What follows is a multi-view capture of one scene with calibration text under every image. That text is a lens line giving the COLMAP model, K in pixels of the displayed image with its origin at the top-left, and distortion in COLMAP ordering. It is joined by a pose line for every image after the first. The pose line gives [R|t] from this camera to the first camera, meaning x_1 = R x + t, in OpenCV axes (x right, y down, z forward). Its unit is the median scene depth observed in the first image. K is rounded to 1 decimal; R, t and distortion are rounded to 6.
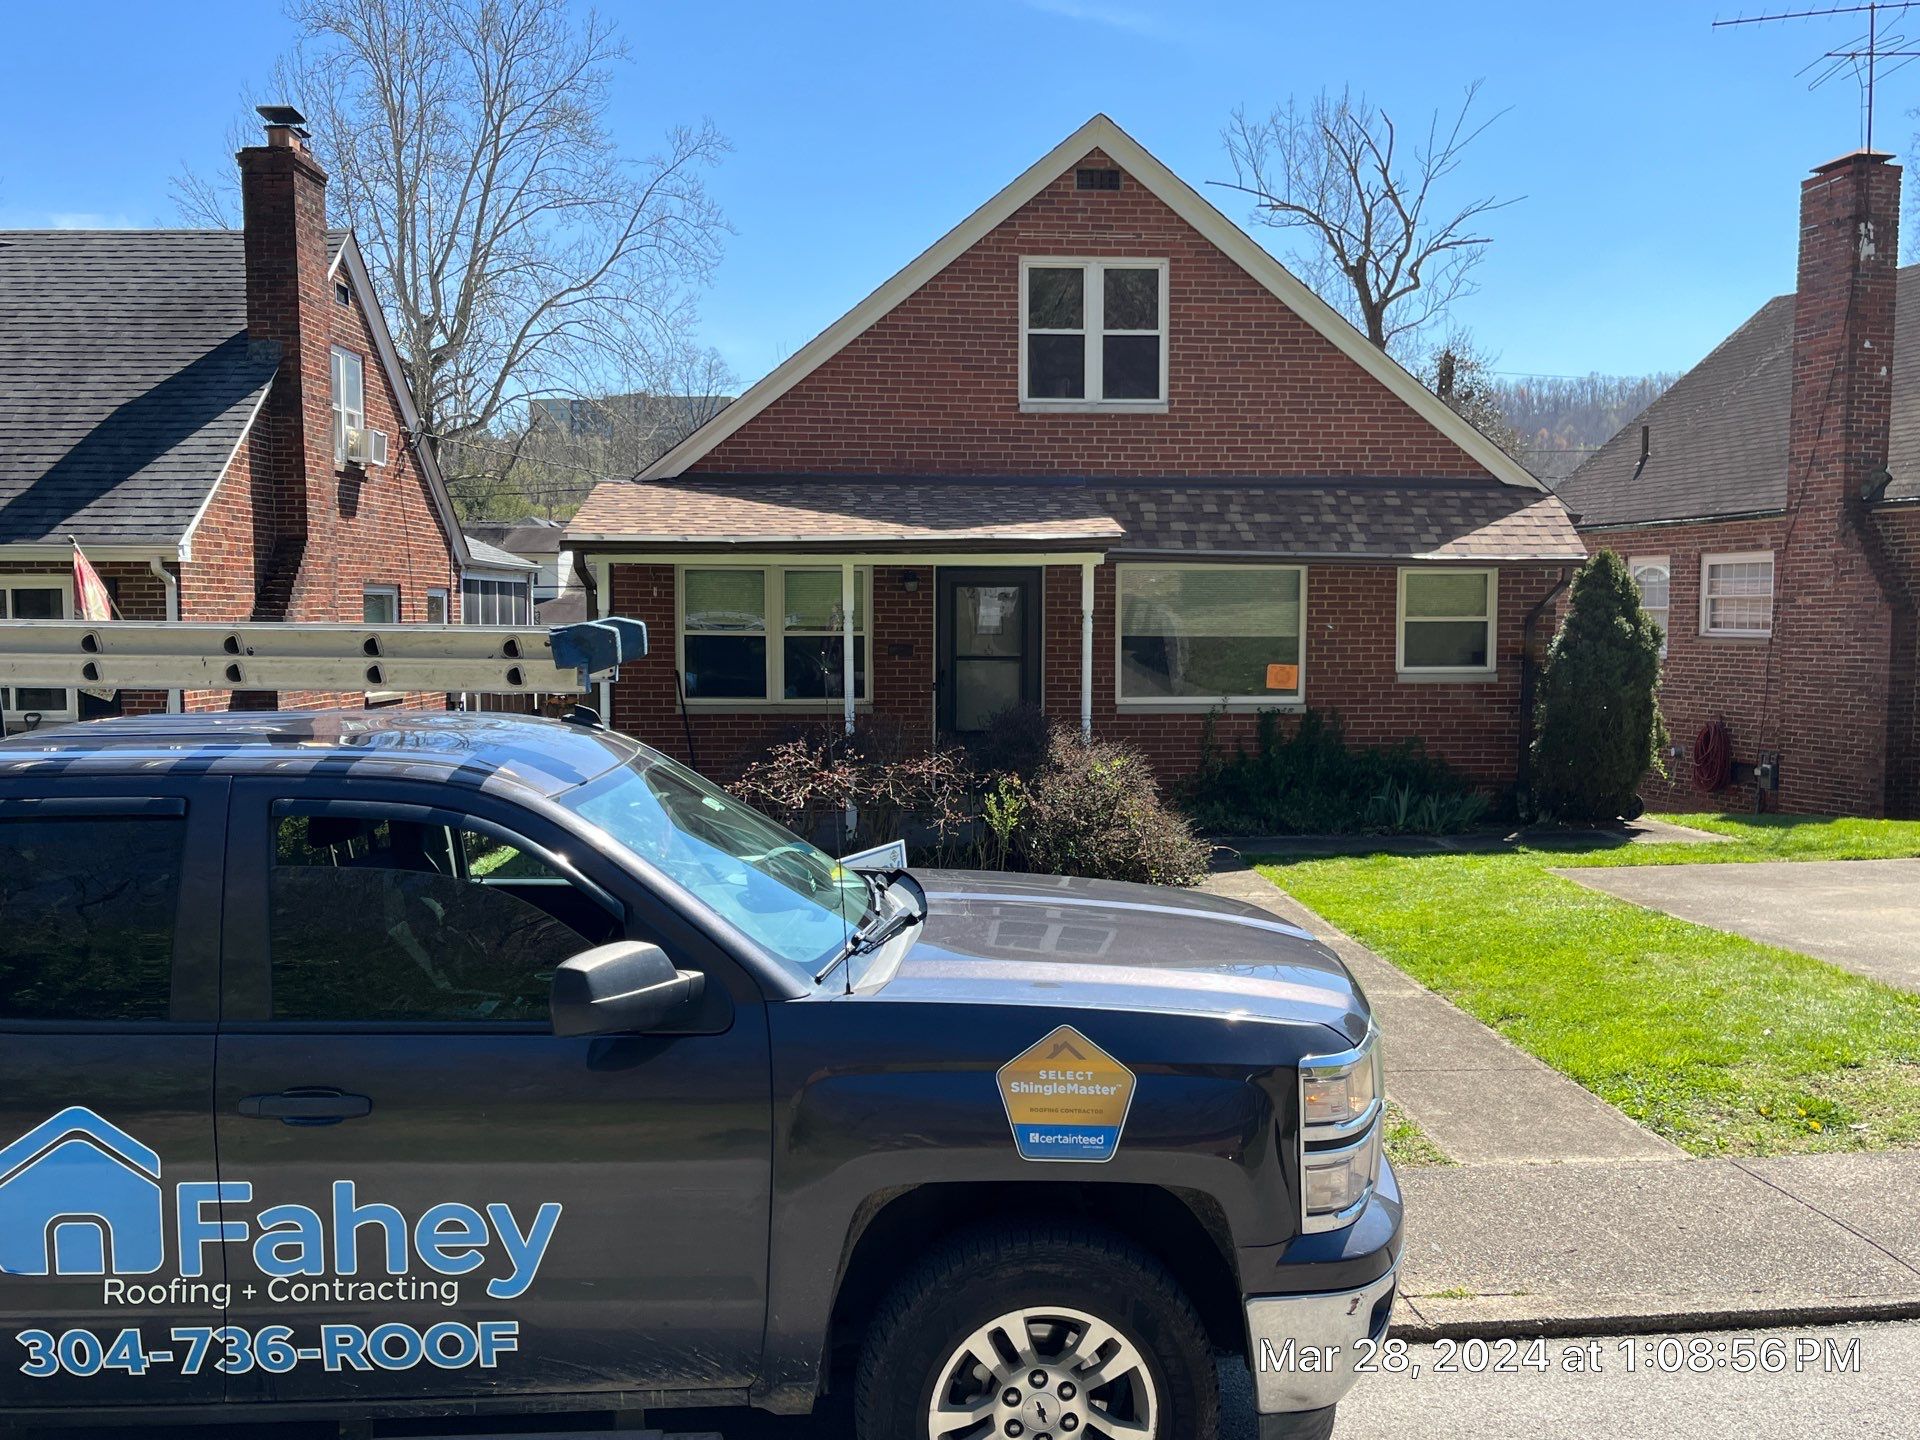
lens RADIAL K [[1781.4, 0, 957.8], [0, 1781.4, 756.3], [0, 0, 1]] dist [0.077968, -0.123054]
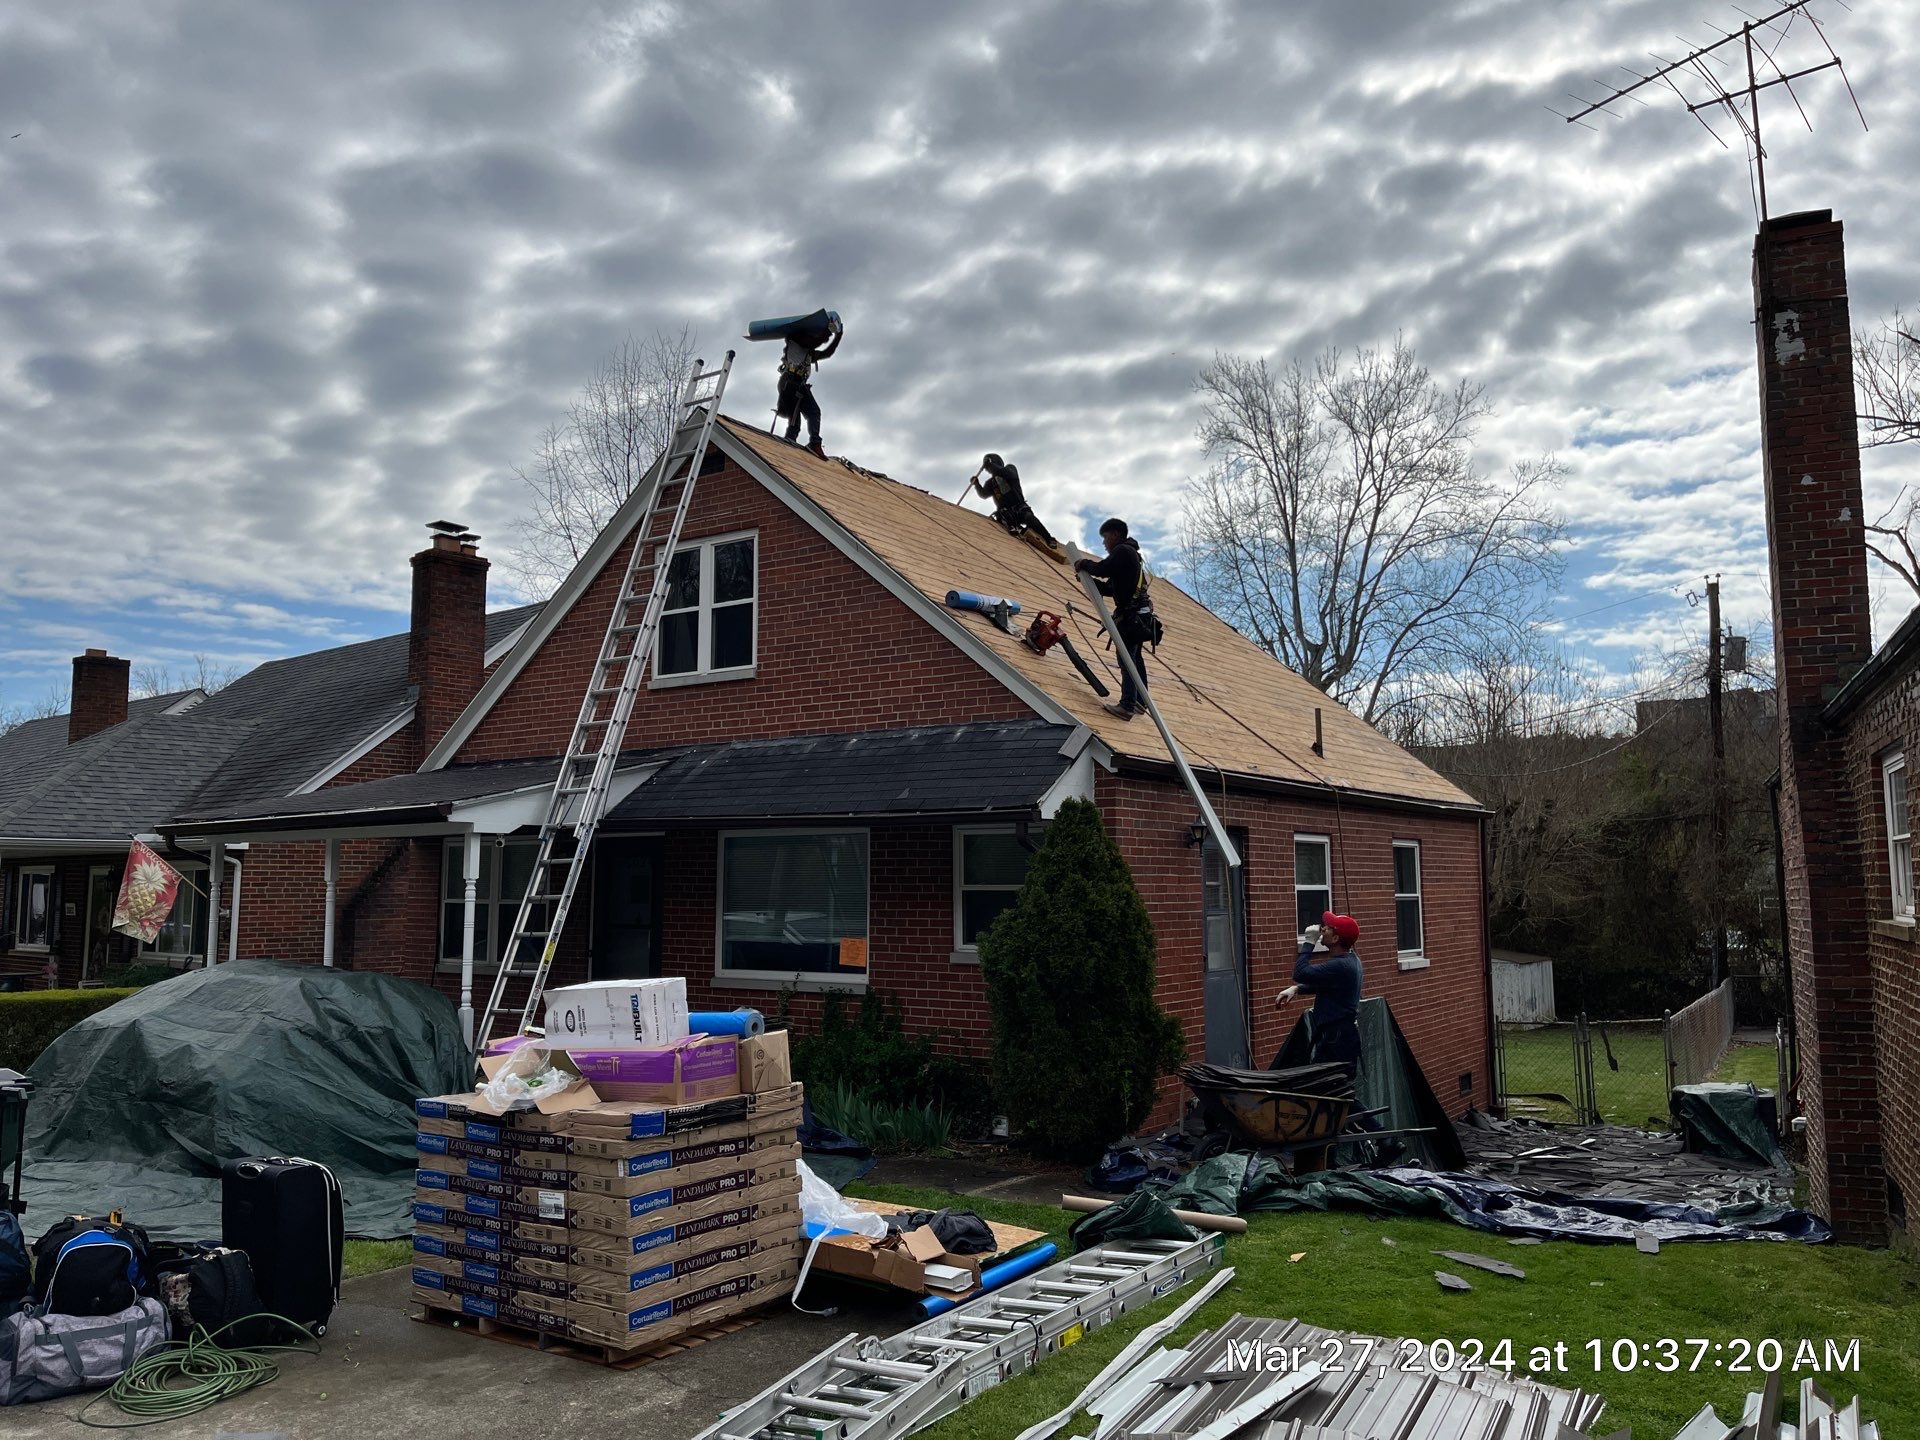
lens RADIAL K [[1479.7, 0, 960.0], [0, 1479.7, 720.0], [0, 0, 1]] dist [0.112110, -0.110280]
pose [[0.770597, -0.073566, -0.633063, 0.717359], [-0.052160, 0.982703, -0.177688, -0.030128], [0.635185, 0.169947, 0.753431, 0.461198]]
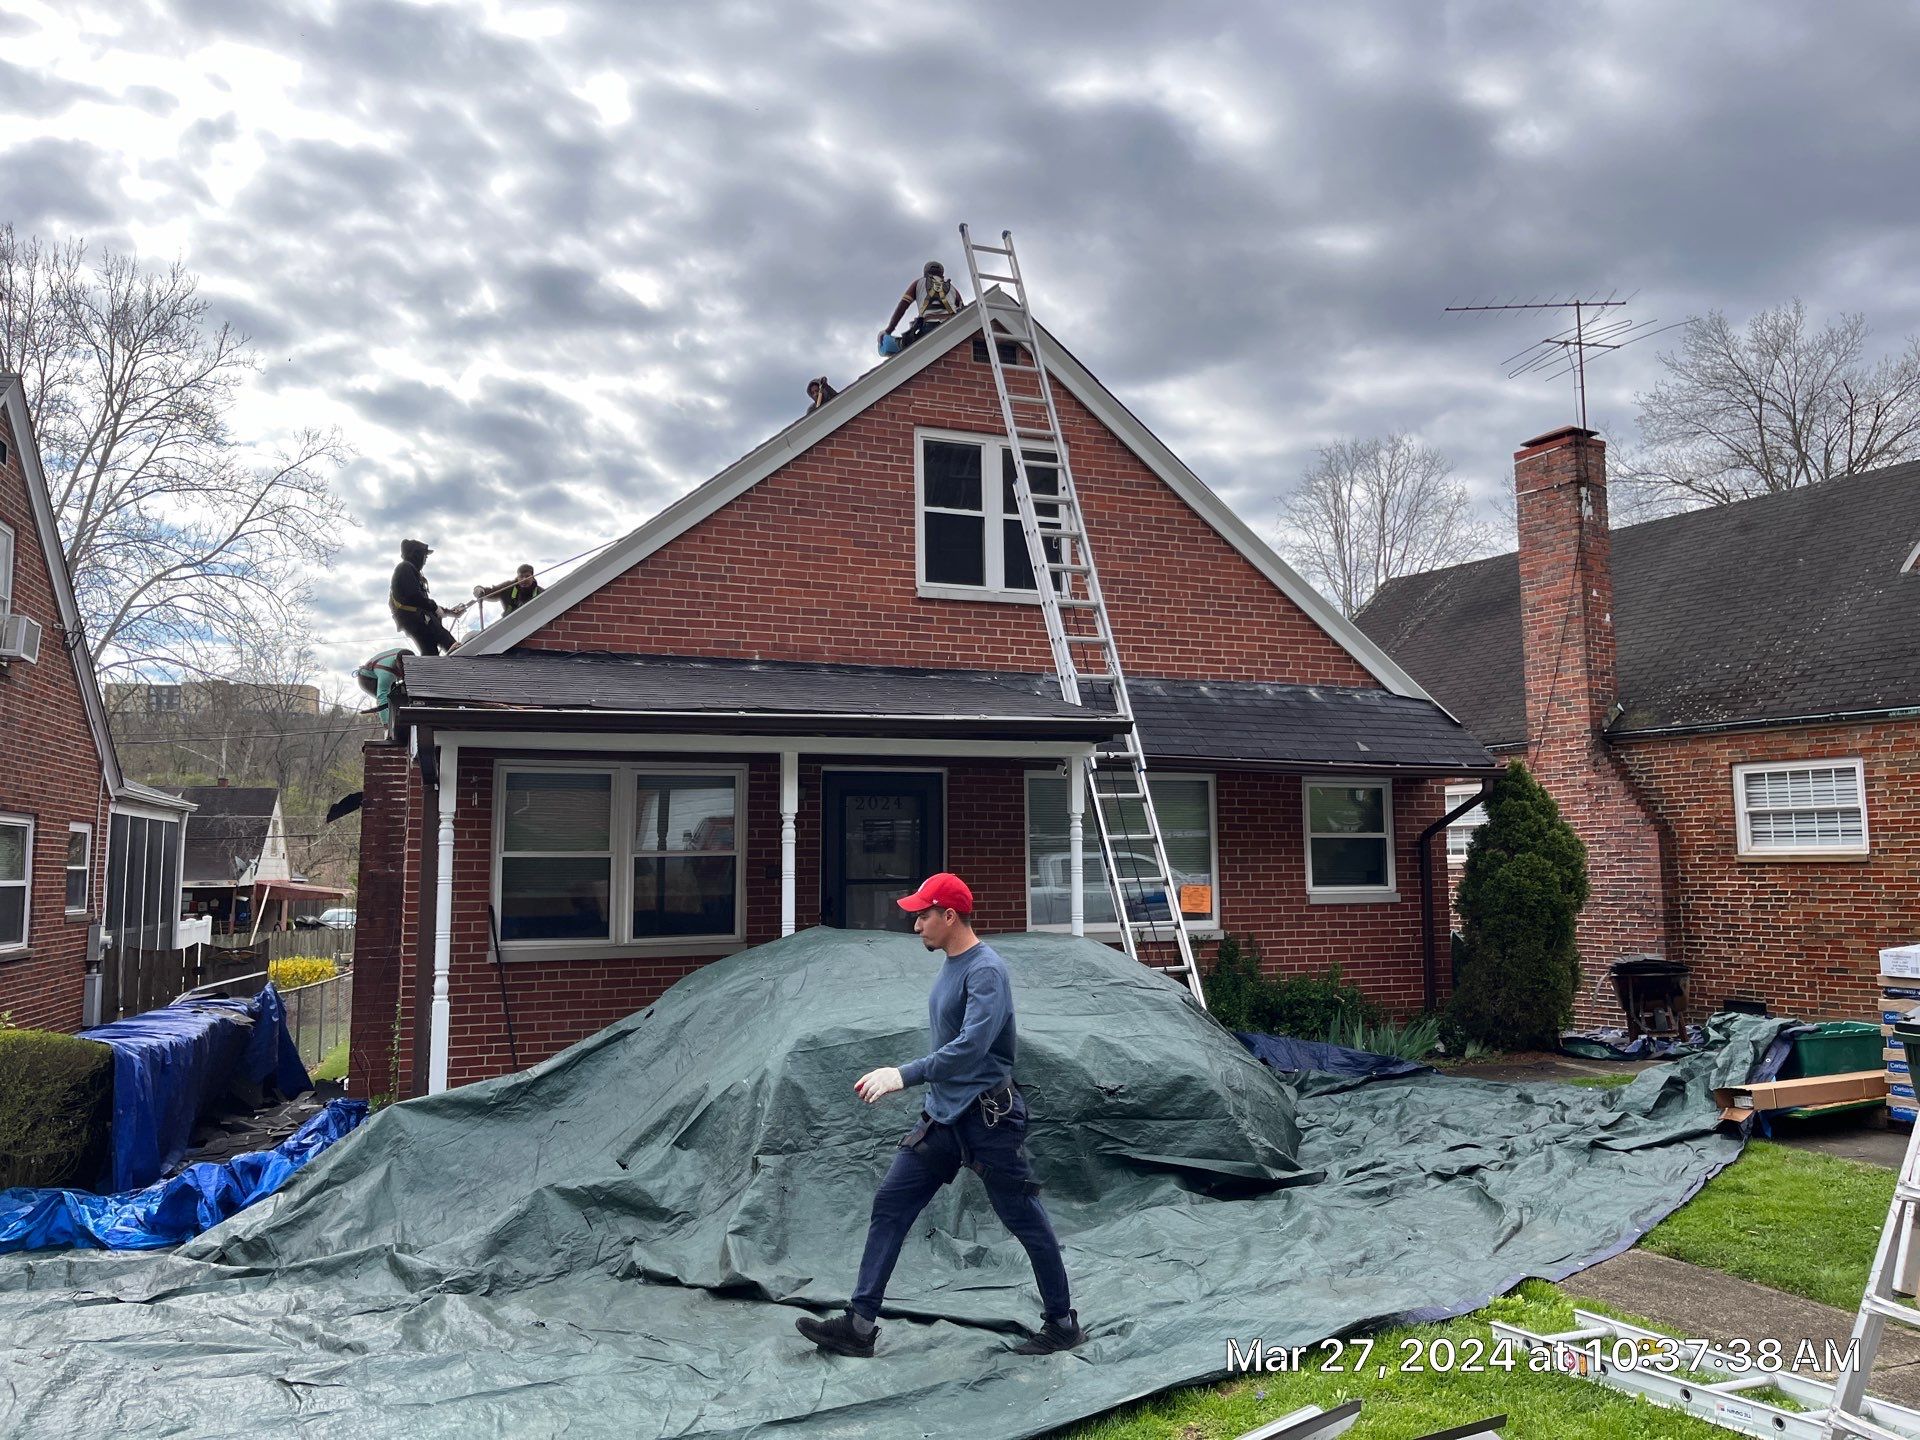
lens RADIAL K [[1442.6, 0, 972.6], [0, 1442.6, 714.9], [0, 0, 1]] dist [0.075220, -0.104641]
pose [[0.952730, 0.021247, 0.303074, -0.150461], [0.035910, 0.982684, -0.181778, -0.007518], [-0.301688, 0.184069, 0.935469, 0.343054]]
